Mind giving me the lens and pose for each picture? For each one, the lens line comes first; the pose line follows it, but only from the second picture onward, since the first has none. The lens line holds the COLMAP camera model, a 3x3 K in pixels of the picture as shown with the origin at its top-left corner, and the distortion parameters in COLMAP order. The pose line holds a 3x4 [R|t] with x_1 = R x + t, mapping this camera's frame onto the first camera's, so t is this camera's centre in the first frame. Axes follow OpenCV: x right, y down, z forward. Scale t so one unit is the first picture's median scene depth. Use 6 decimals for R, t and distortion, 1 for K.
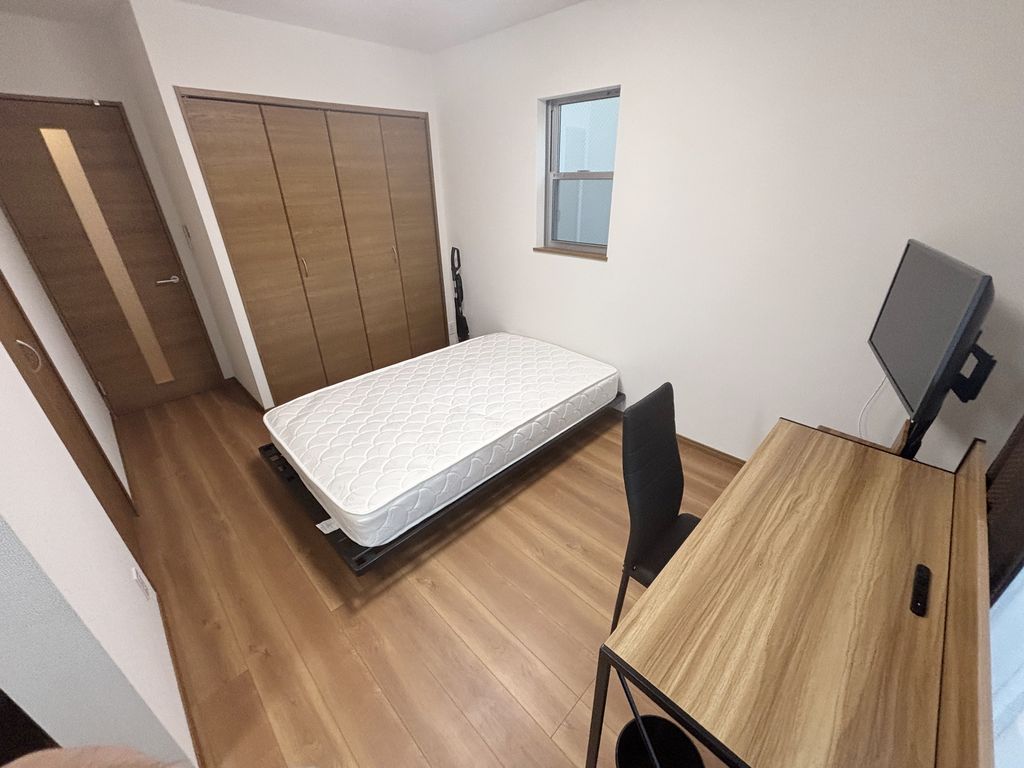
lens RADIAL K [[414.8, 0, 510.3], [0, 414.8, 387.7], [0, 0, 1]] dist [0.013413, -0.000140]
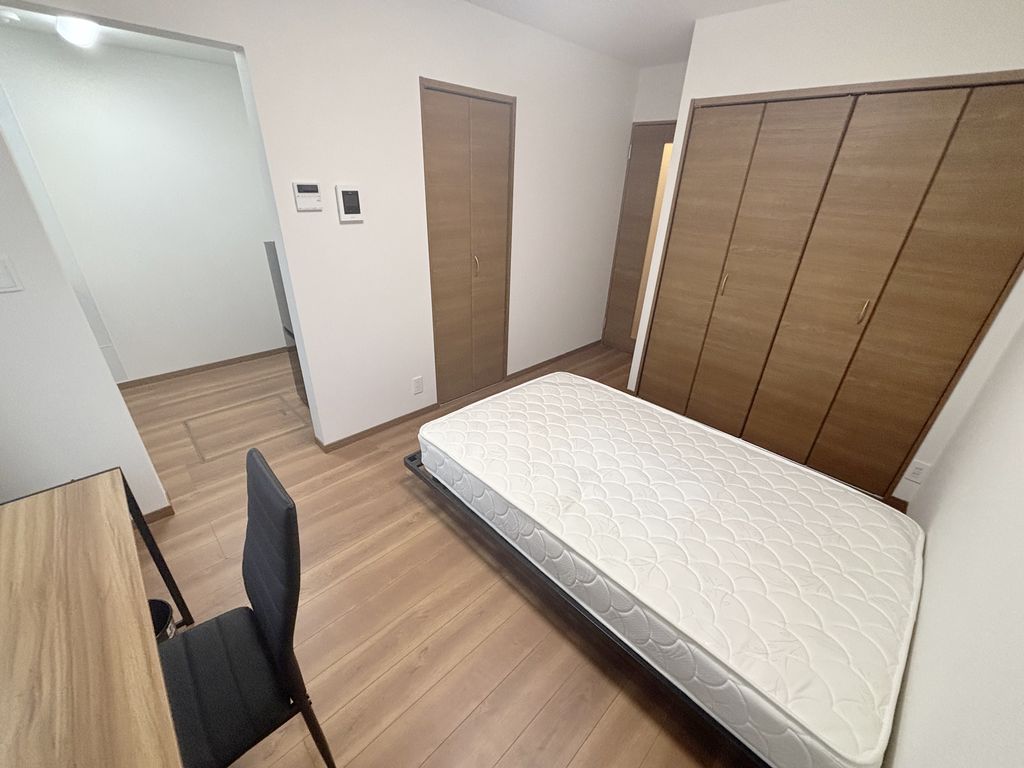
lens RADIAL K [[412.0, 0, 511.4], [0, 412.0, 387.2], [0, 0, 1]] dist [0.001543, -0.000411]
pose [[-0.016322, 0.468525, -0.883299, 0.587445], [-0.491483, 0.765564, 0.415157, -0.391139], [0.870734, 0.440903, 0.217777, 0.760542]]
